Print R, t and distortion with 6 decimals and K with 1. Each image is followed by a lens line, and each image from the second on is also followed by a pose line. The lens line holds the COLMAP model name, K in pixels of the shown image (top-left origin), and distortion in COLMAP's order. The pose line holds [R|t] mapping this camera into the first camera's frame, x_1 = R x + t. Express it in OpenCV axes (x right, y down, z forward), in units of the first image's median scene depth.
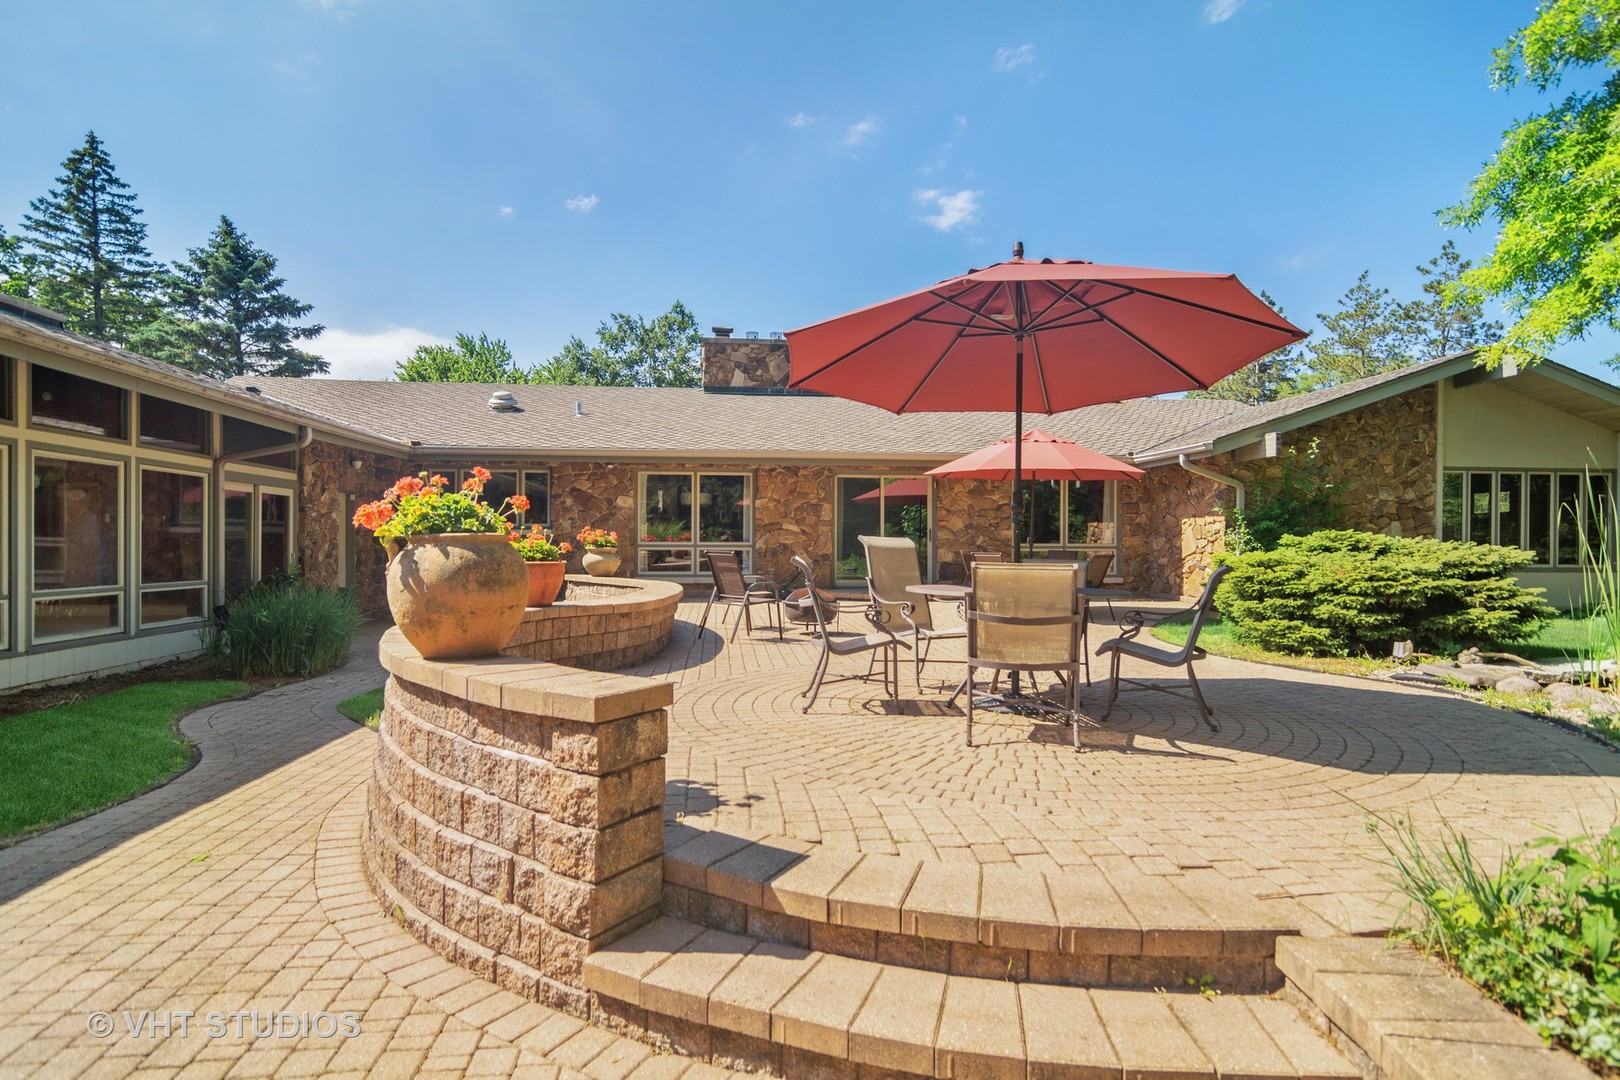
lens RADIAL K [[873.1, 0, 790.6], [0, 873.1, 546.8], [0, 0, 1]] dist [0.003559, 0.001101]
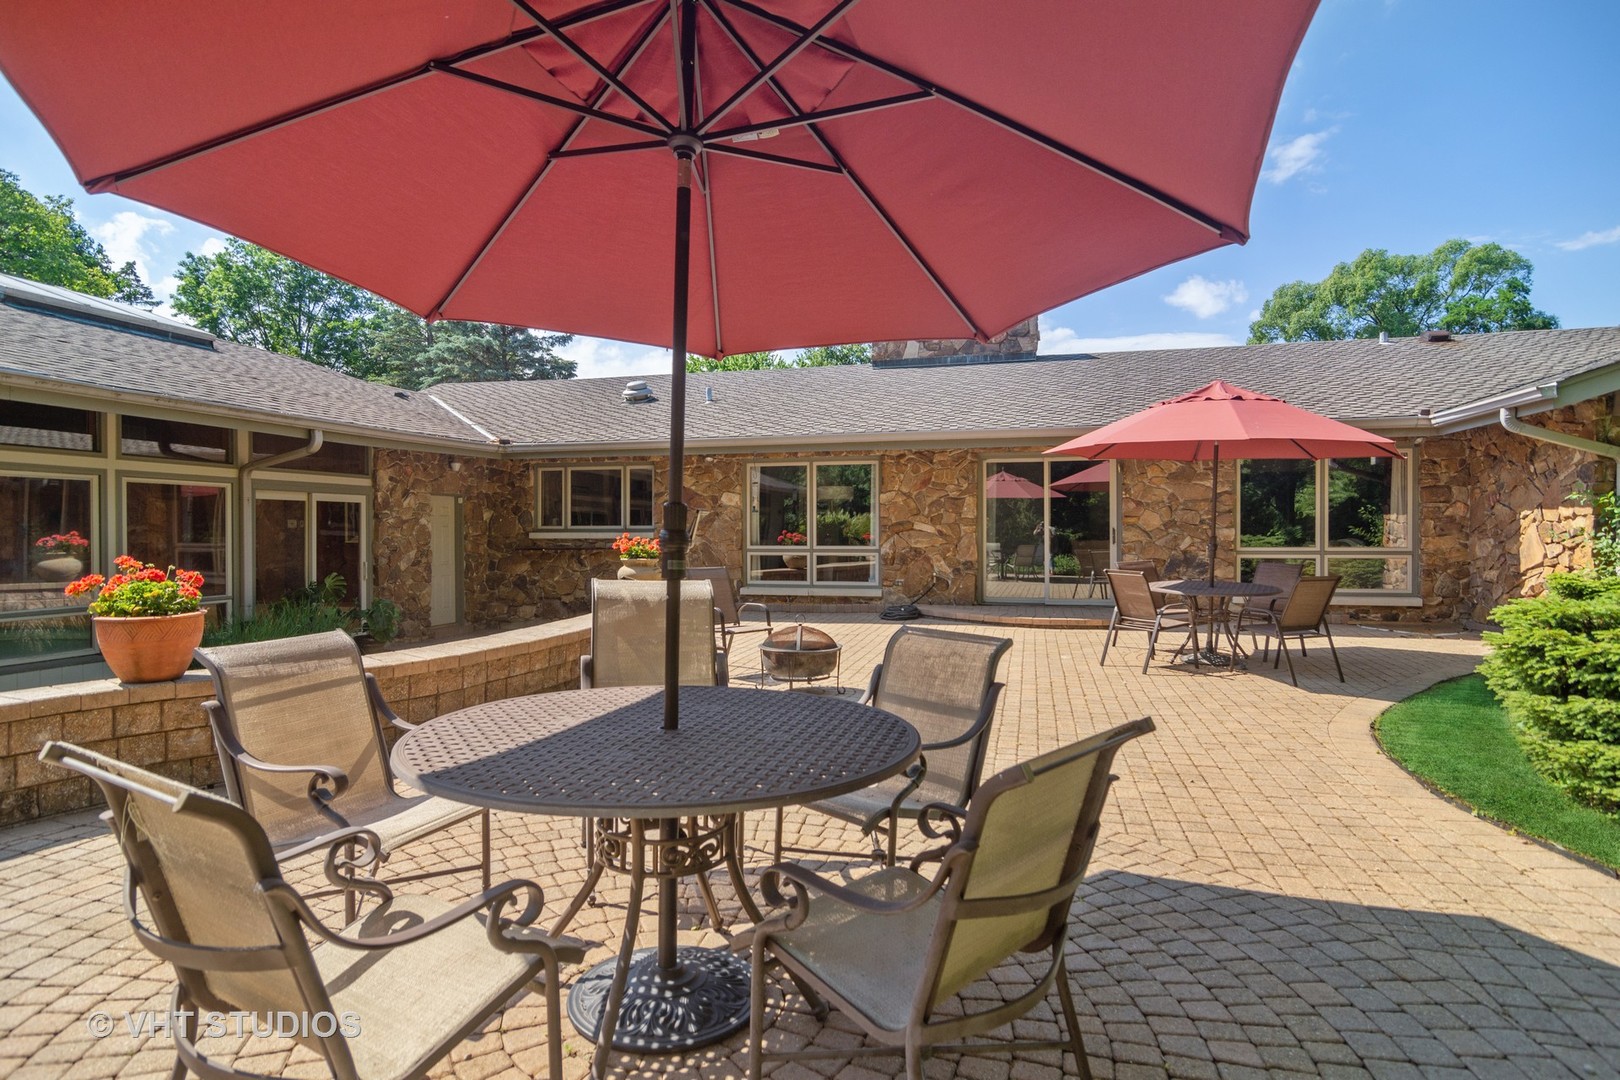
lens RADIAL K [[873.1, 0, 790.6], [0, 873.1, 546.8], [0, 0, 1]] dist [0.003559, 0.001101]
pose [[0.939719, -0.000228, -0.341947, 0.160109], [0.005414, 0.999884, 0.014209, -0.016817], [0.341904, -0.015204, 0.939612, 0.211218]]
